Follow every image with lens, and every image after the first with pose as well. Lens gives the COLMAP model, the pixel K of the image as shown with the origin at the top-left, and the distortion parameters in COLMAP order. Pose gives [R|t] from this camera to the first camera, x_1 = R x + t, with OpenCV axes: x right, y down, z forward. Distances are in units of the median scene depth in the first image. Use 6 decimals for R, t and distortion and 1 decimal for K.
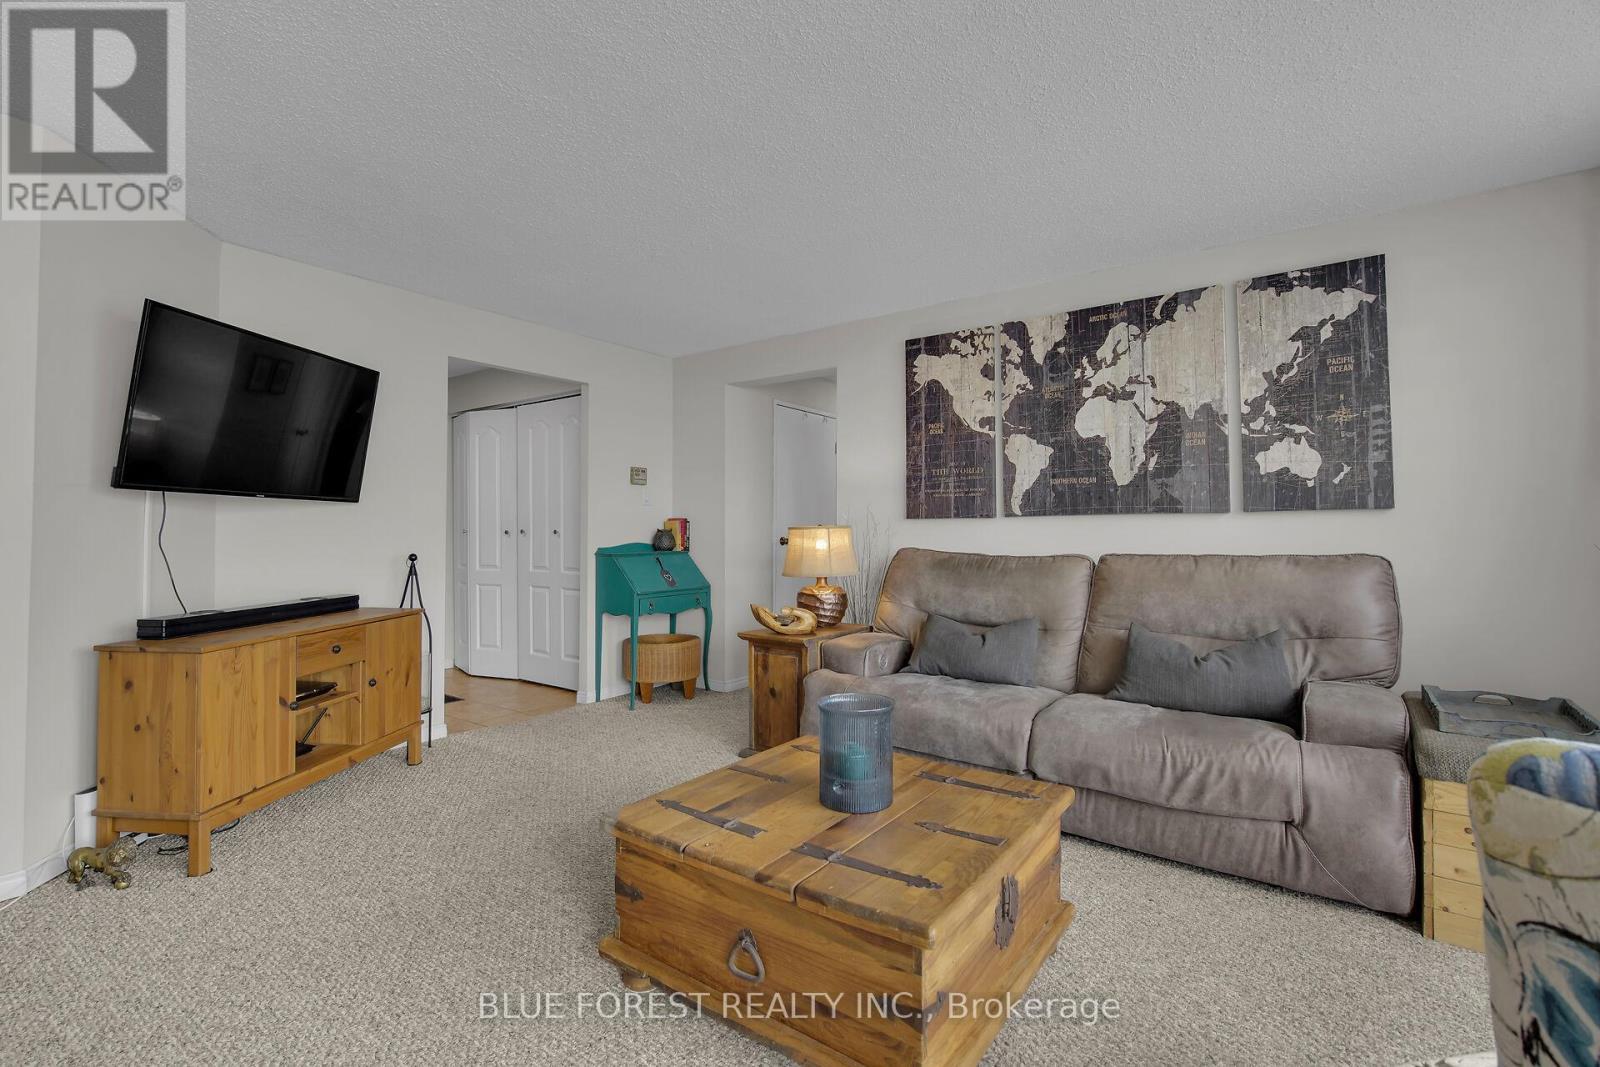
lens RADIAL K [[728.1, 0, 788.7], [0, 728.1, 520.0], [0, 0, 1]] dist [-0.001085, 0.000170]
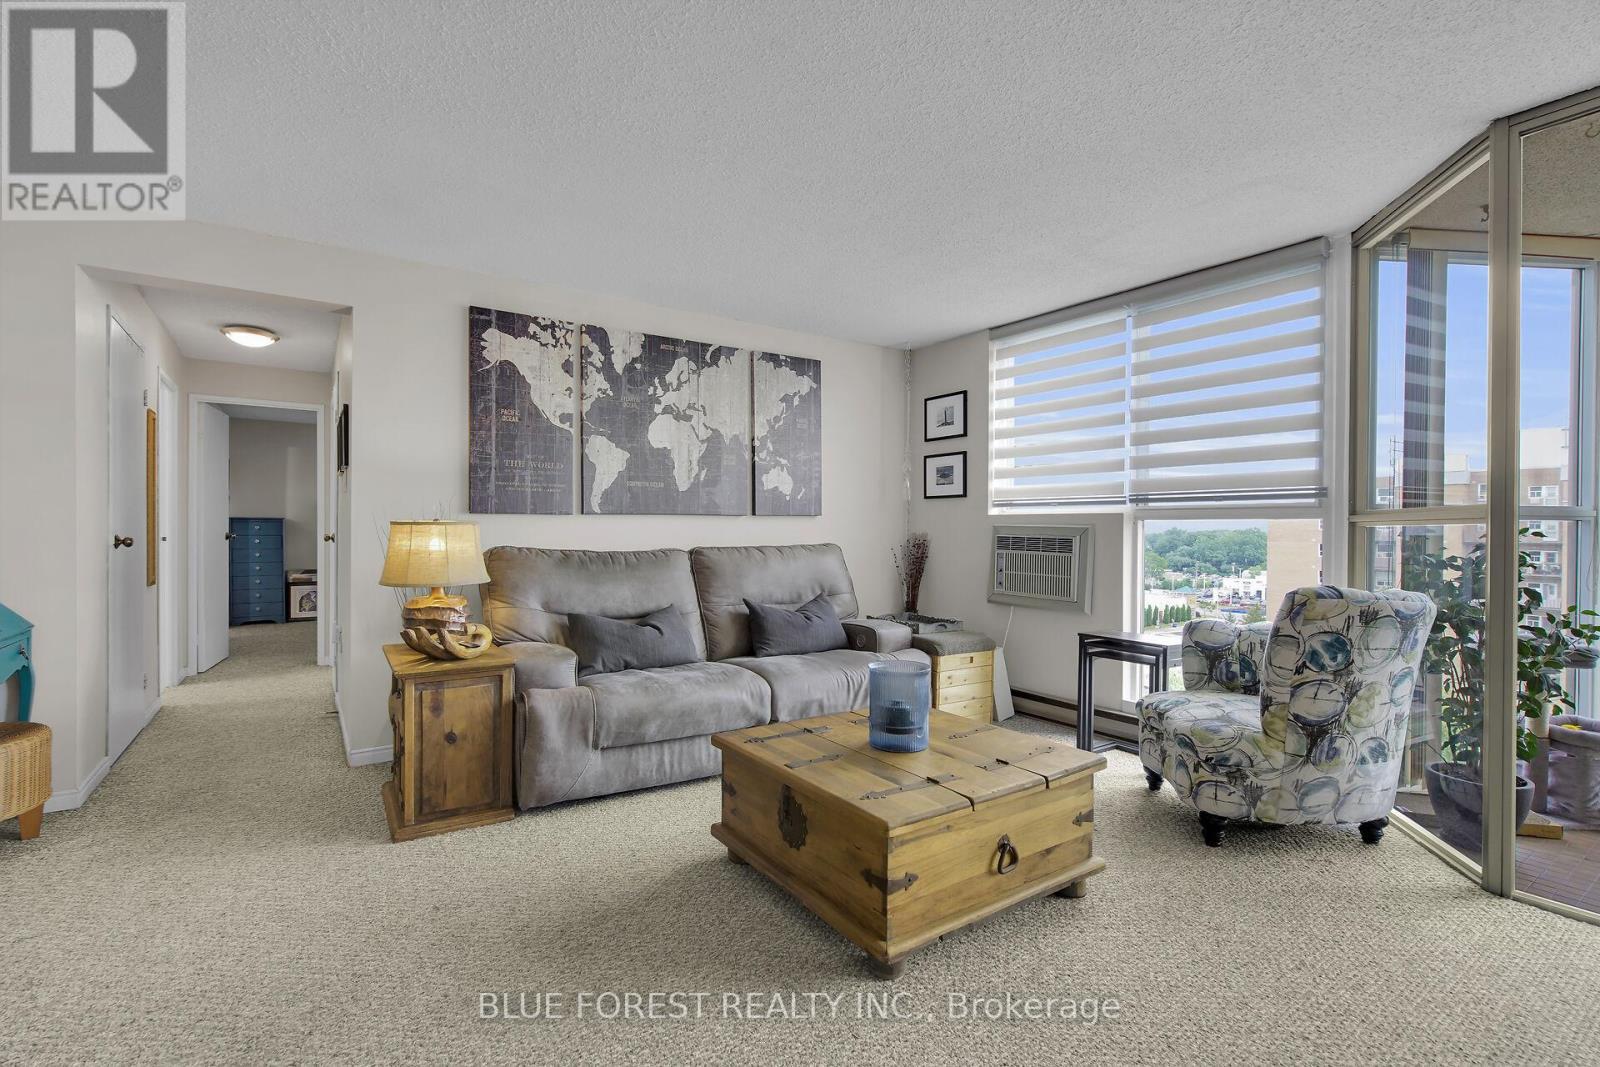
lens RADIAL K [[728.1, 0, 790.2], [0, 728.1, 538.7], [0, 0, 1]] dist [-0.001085, 0.000170]
pose [[0.340752, -0.009428, 0.940106, -0.599288], [-0.019521, 0.999663, 0.017101, 0.007298], [-0.939951, -0.024180, 0.340453, 0.397006]]
